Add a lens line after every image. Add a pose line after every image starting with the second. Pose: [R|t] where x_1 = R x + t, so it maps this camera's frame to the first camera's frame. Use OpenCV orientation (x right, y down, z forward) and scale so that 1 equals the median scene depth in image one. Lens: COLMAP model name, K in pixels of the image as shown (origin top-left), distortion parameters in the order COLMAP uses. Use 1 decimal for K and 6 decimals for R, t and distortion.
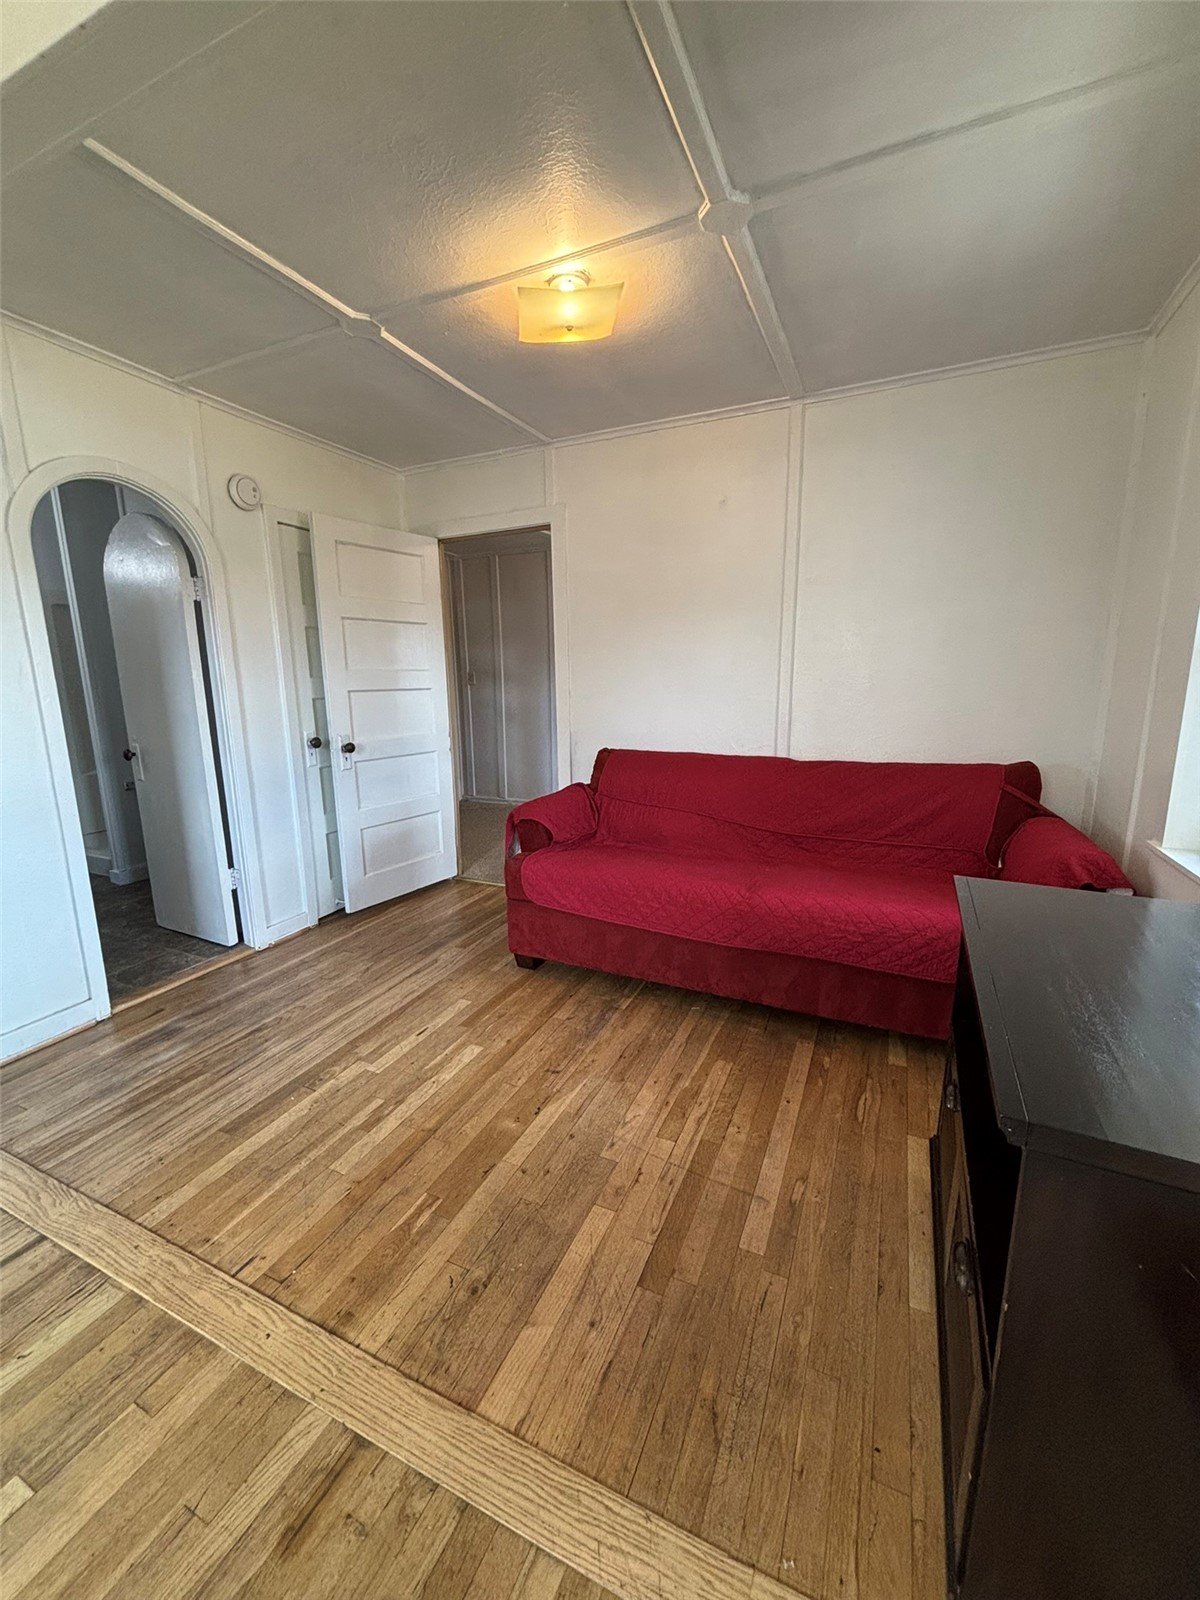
lens RADIAL K [[643.4, 0, 599.0], [0, 643.4, 800.4], [0, 0, 1]] dist [-0.002447, 0.002224]
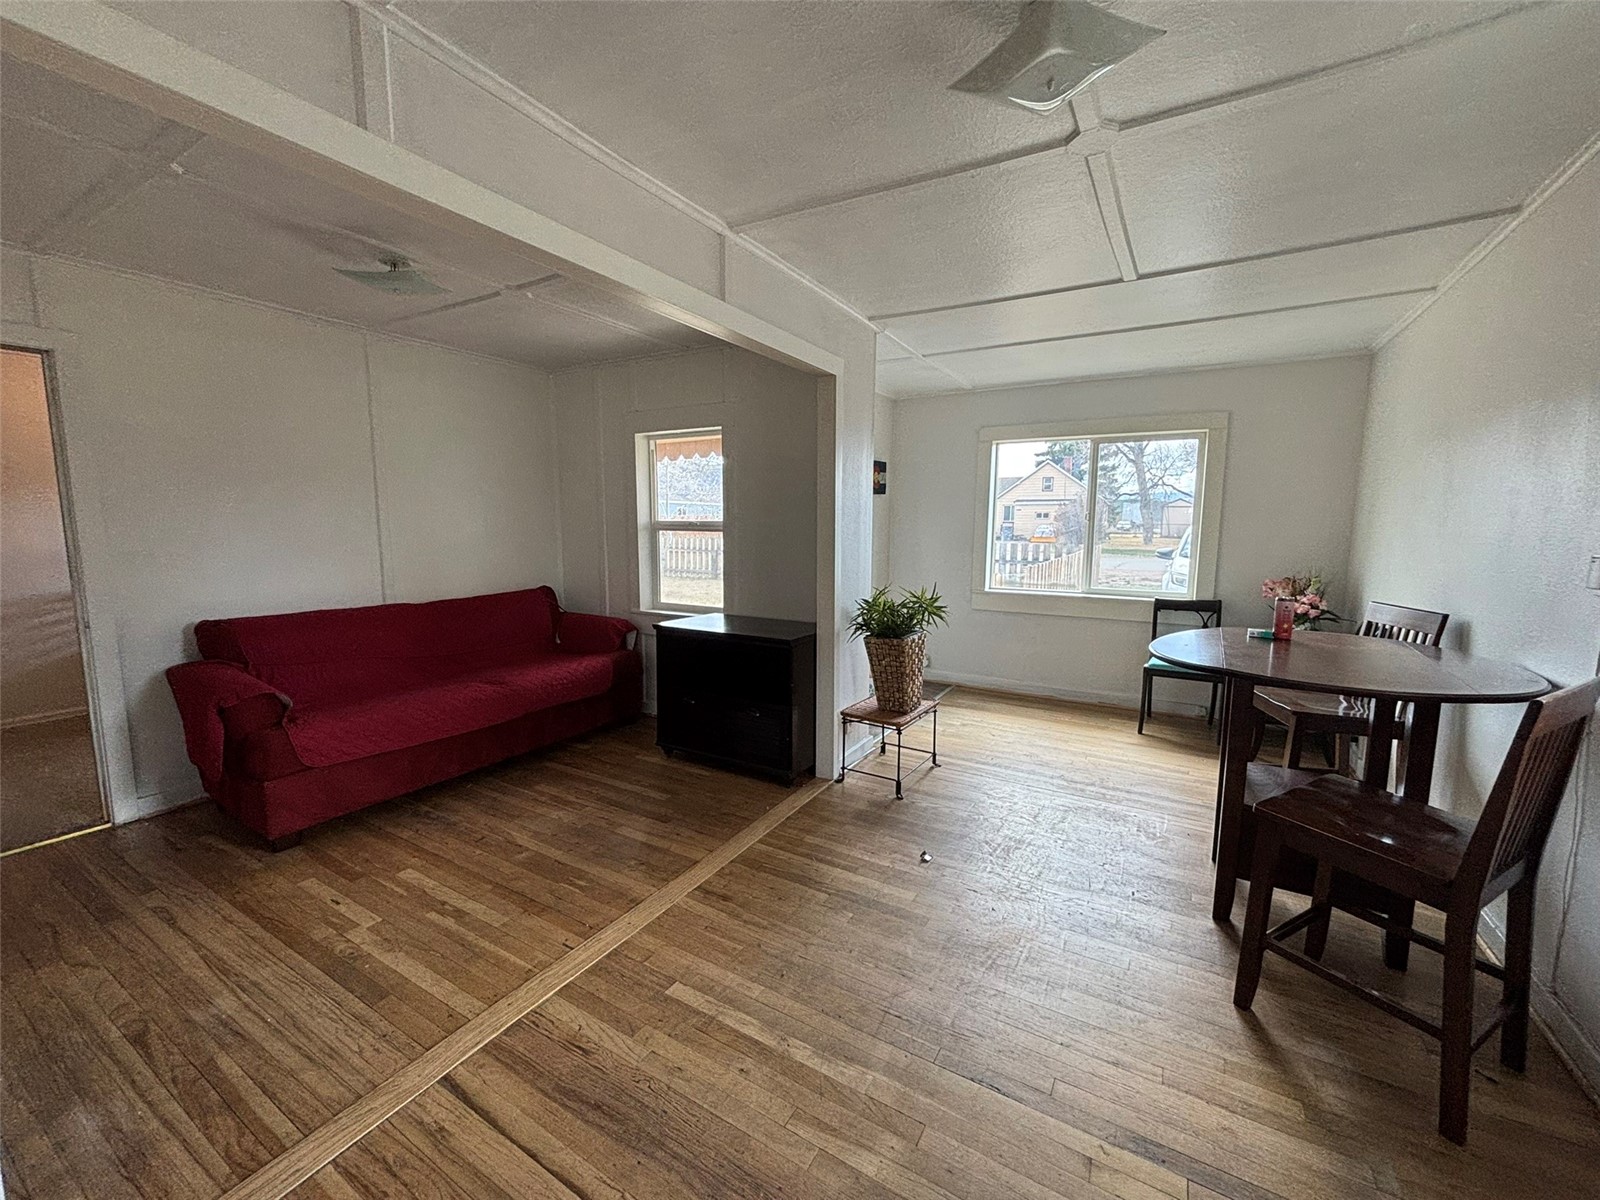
lens RADIAL K [[641.7, 0, 797.2], [0, 641.7, 599.0], [0, 0, 1]] dist [0.001160, -0.000167]
pose [[0.107745, -0.109668, 0.988111, -1.164629], [0.181711, 0.979327, 0.088880, -0.059983], [-0.977431, 0.169974, 0.125445, 0.099897]]
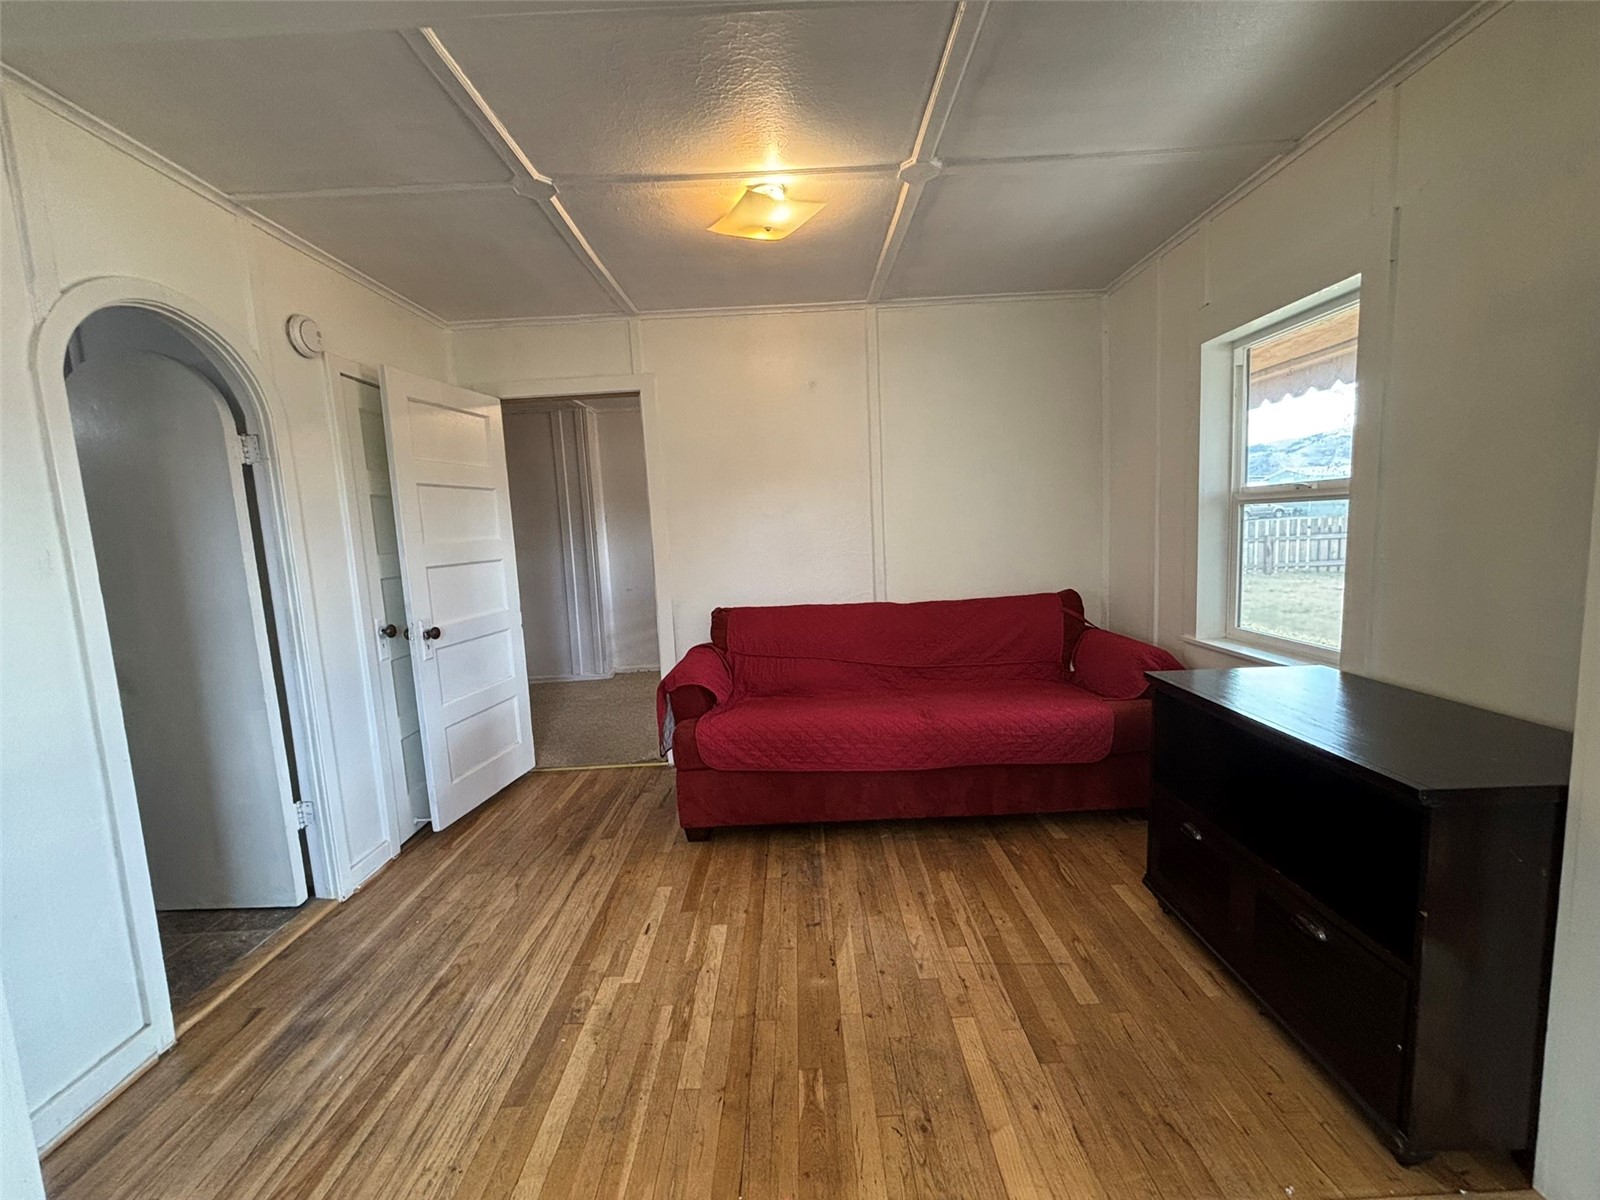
lens RADIAL K [[643.4, 0, 800.4], [0, 643.4, 600.1], [0, 0, 1]] dist [-0.002447, 0.002224]
pose [[0.904719, -0.080046, 0.418421, -0.437607], [0.117191, 0.991058, -0.063798, -0.020286], [-0.409573, 0.106755, 0.906010, 0.034143]]
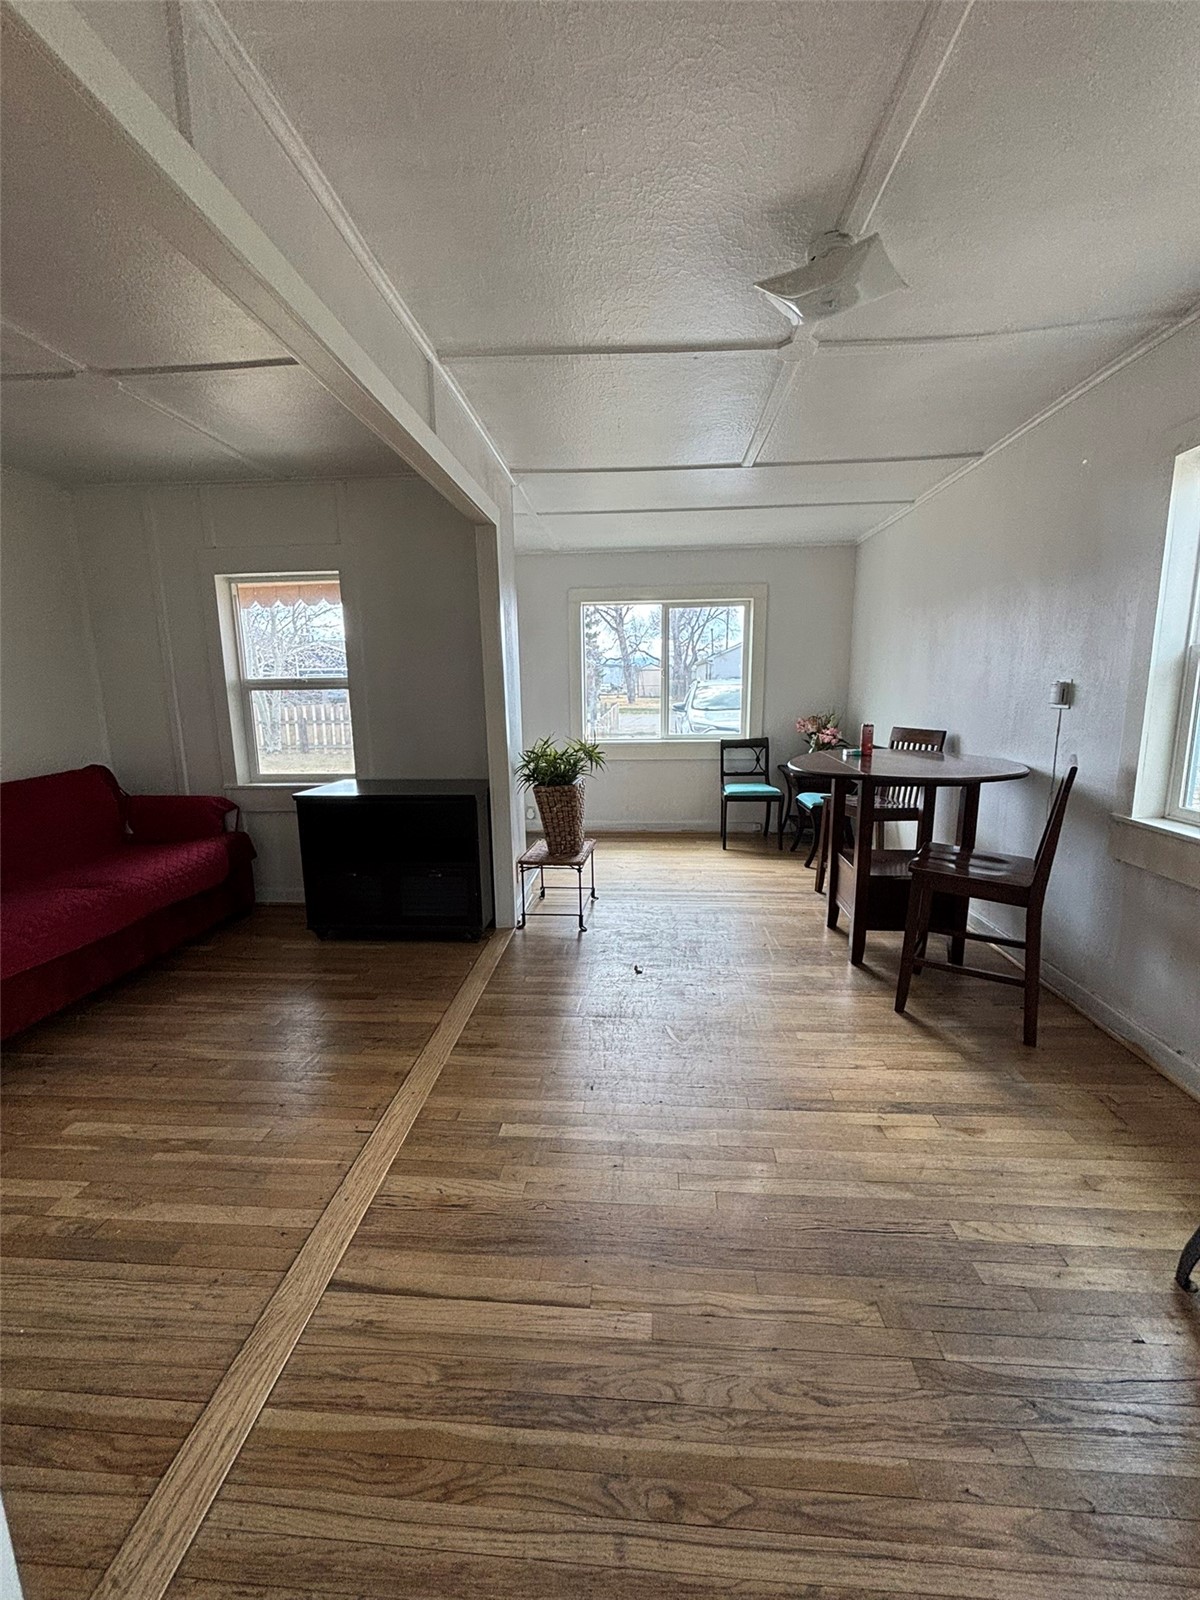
lens RADIAL K [[645.0, 0, 596.0], [0, 645.0, 798.5], [0, 0, 1]] dist [0.000259, 0.000019]
pose [[-0.350071, -0.147048, 0.925109, -1.178481], [0.192728, 0.955165, 0.224756, -0.104158], [-0.916682, 0.256975, -0.306035, 0.487639]]
